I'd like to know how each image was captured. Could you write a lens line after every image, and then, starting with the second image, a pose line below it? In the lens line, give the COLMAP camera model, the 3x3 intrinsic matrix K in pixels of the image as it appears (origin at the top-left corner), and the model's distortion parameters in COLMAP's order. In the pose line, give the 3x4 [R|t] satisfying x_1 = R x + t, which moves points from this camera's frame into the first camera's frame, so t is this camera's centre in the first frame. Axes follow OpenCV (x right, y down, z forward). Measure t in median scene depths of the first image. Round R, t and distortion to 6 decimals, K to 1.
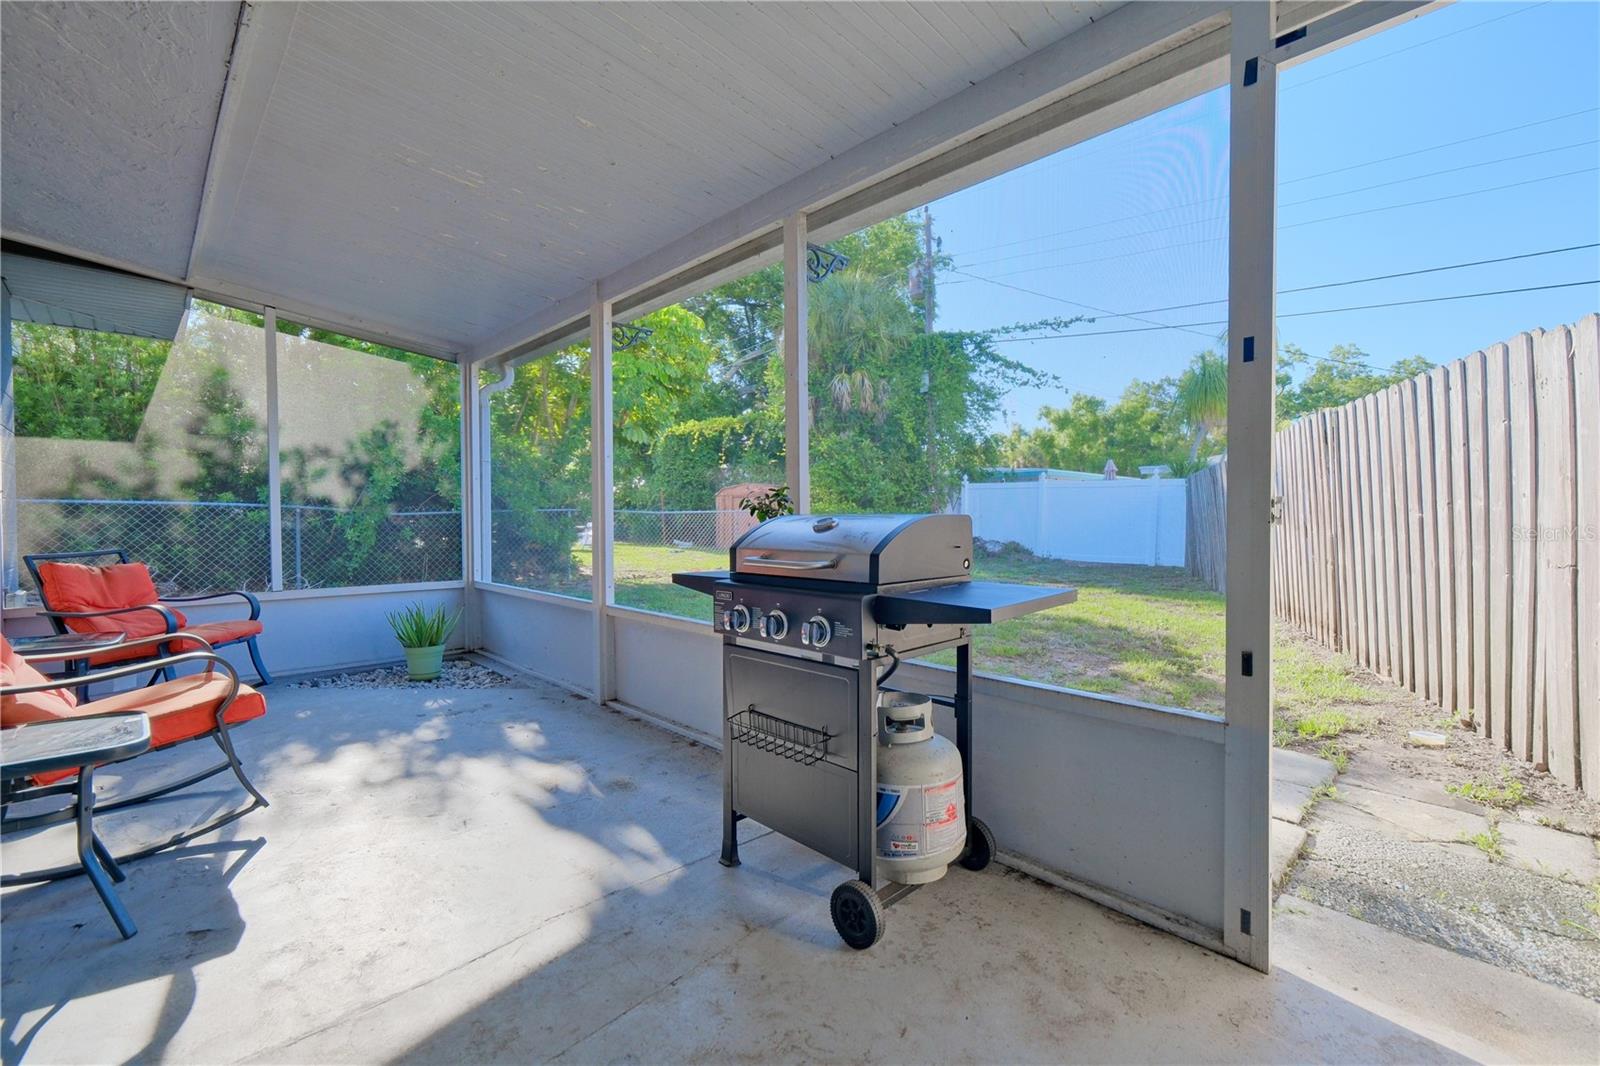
lens RADIAL K [[658.8, 0, 793.5], [0, 658.8, 527.0], [0, 0, 1]] dist [0.001695, -0.000151]
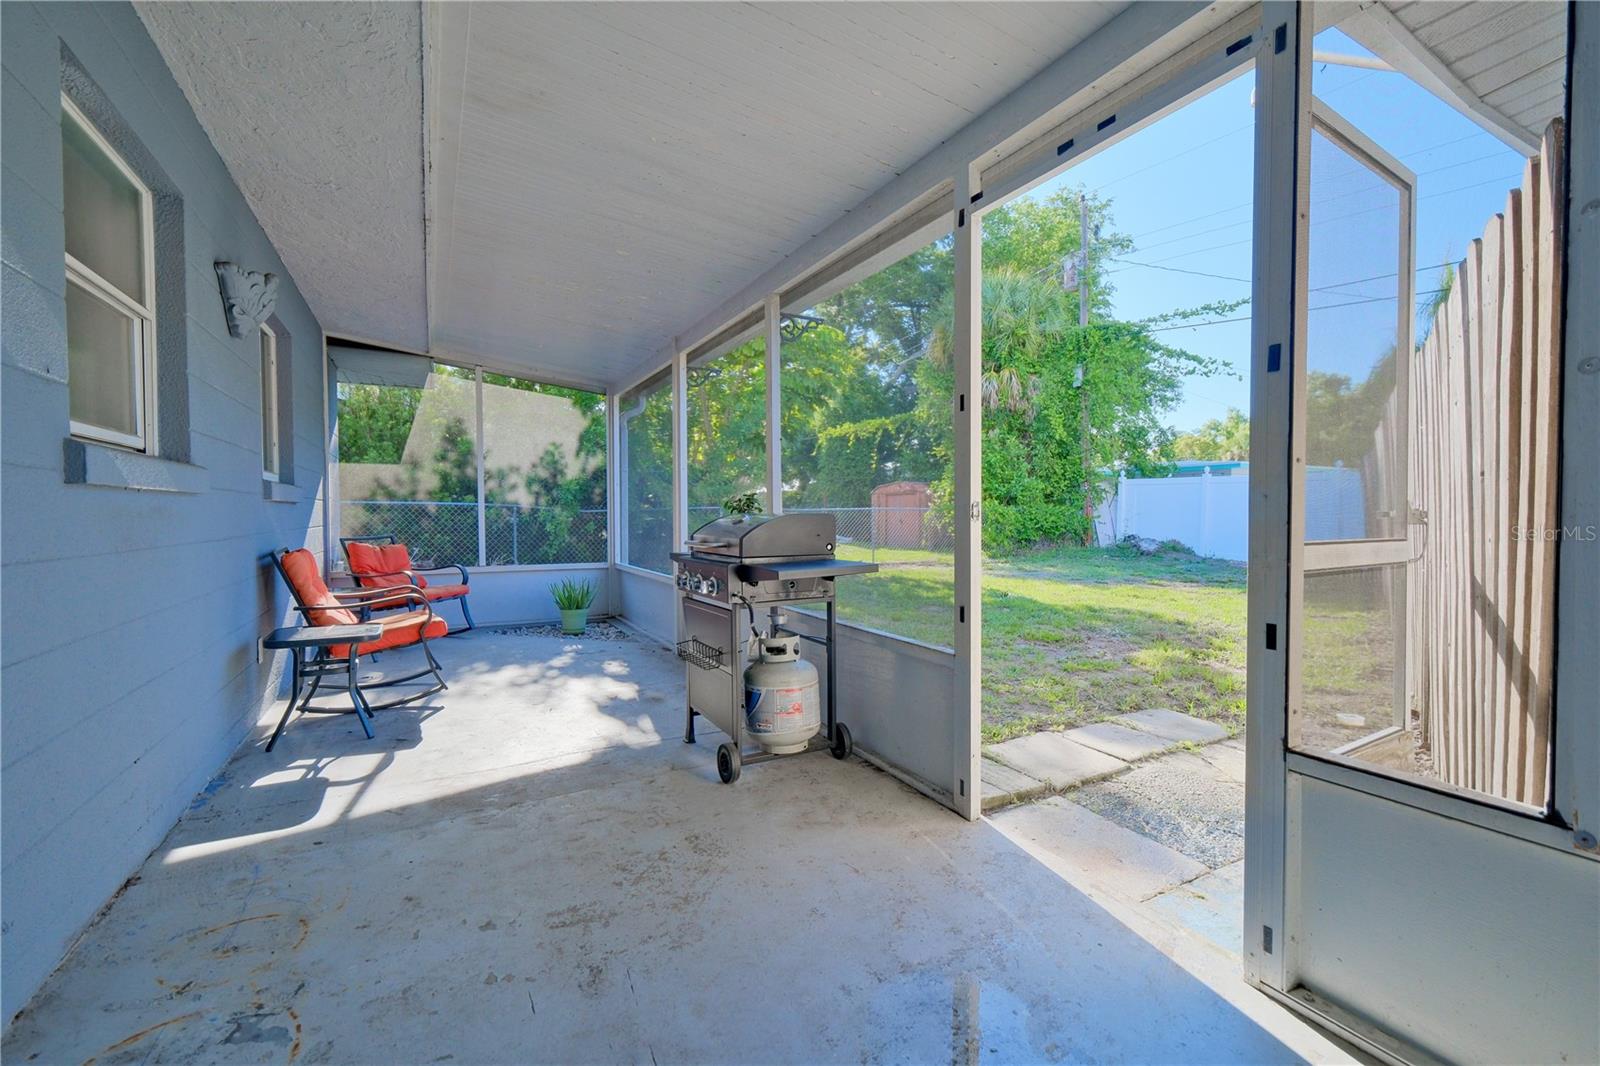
lens RADIAL K [[658.8, 0, 811.3], [0, 658.8, 527.7], [0, 0, 1]] dist [0.001695, -0.000151]
pose [[0.966050, 0.006344, -0.258277, 0.295098], [-0.004773, 0.999966, 0.006709, 0.001450], [0.258311, -0.005248, 0.966048, -0.208684]]
